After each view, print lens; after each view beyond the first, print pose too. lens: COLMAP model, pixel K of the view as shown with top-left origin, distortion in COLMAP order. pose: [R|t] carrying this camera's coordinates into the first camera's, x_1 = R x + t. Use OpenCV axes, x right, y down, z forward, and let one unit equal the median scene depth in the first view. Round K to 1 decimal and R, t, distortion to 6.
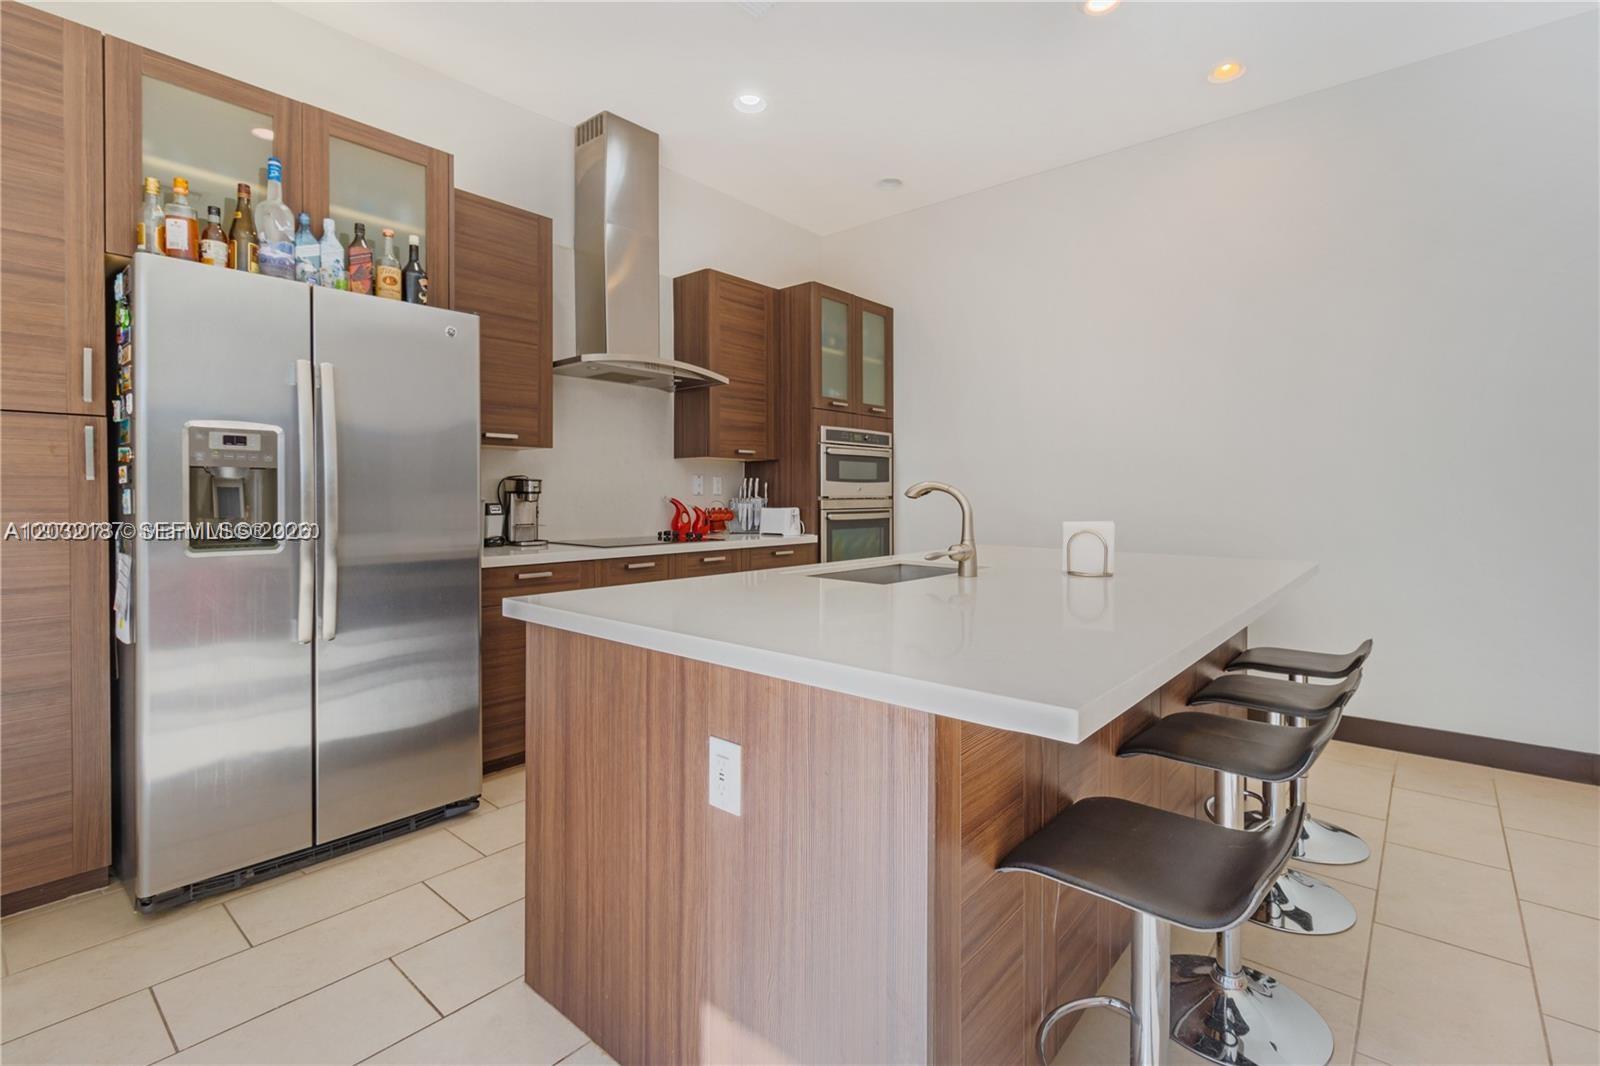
lens RADIAL K [[761.7, 0, 749.6], [0, 761.7, 512.0], [0, 0, 1]] dist [0.007459, -0.003008]
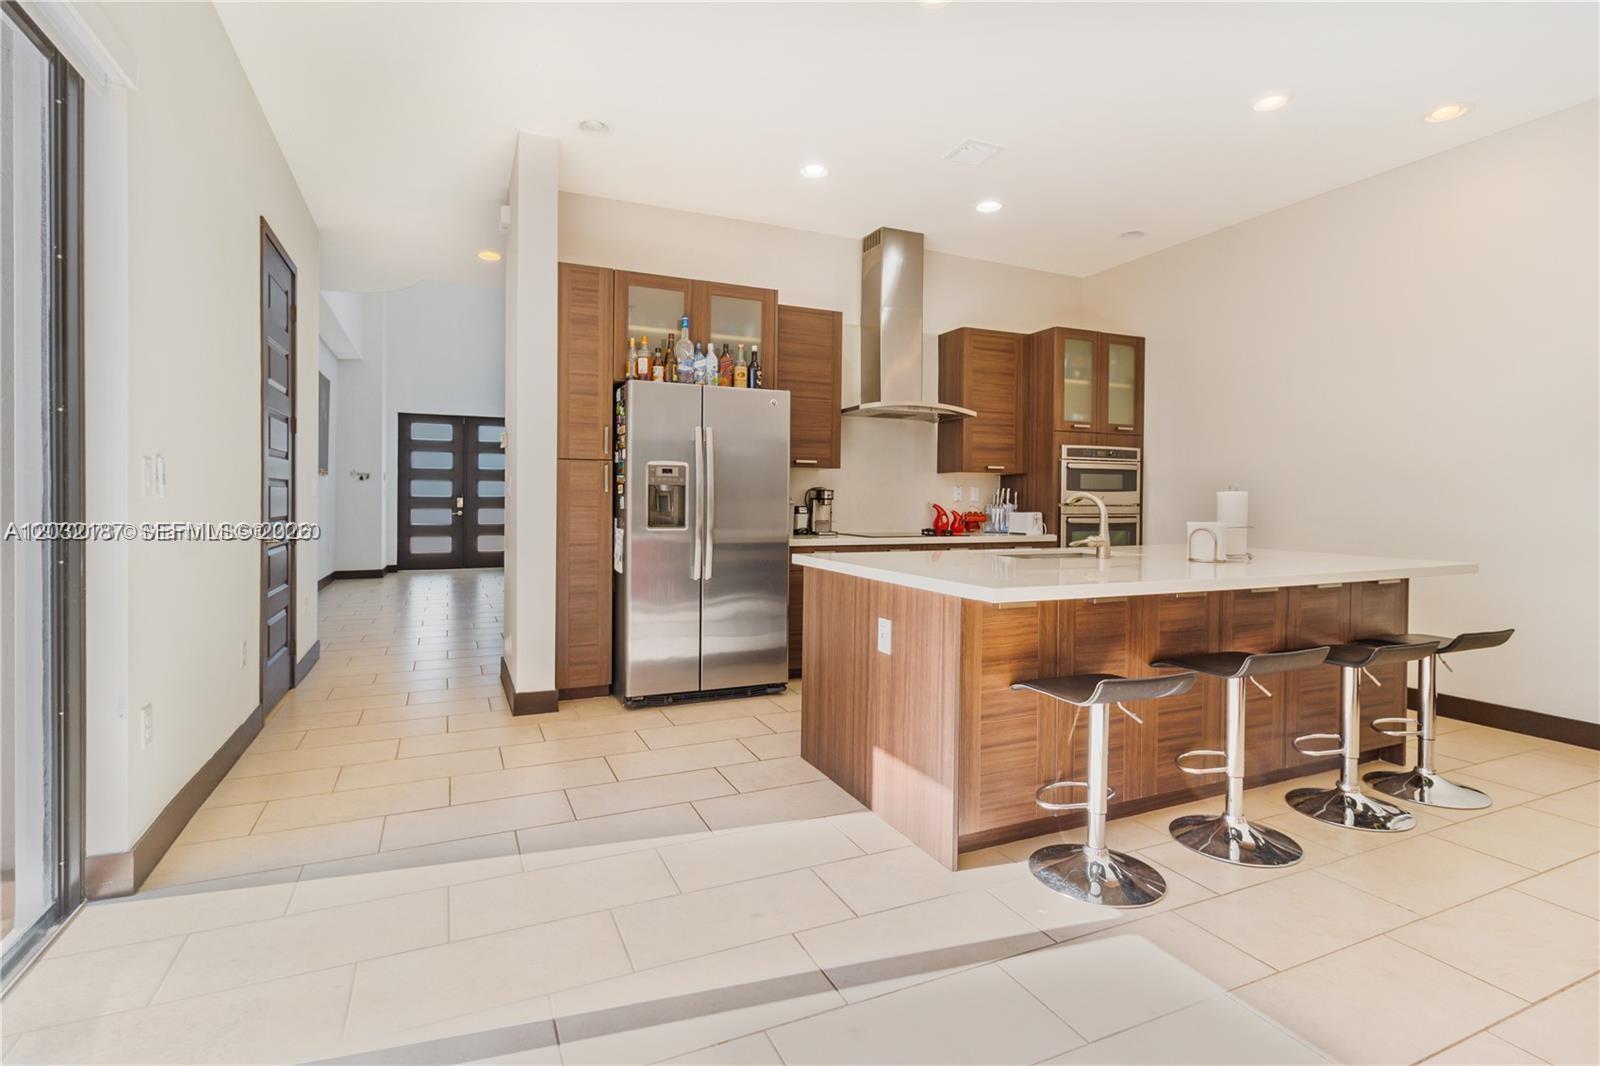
lens RADIAL K [[761.7, 0, 793.0], [0, 761.7, 521.4], [0, 0, 1]] dist [0.007459, -0.003008]
pose [[0.932586, 0.015321, -0.360623, 0.258206], [-0.014262, 0.999883, 0.005598, 0.014566], [0.360666, -0.000078, 0.932695, -0.552301]]
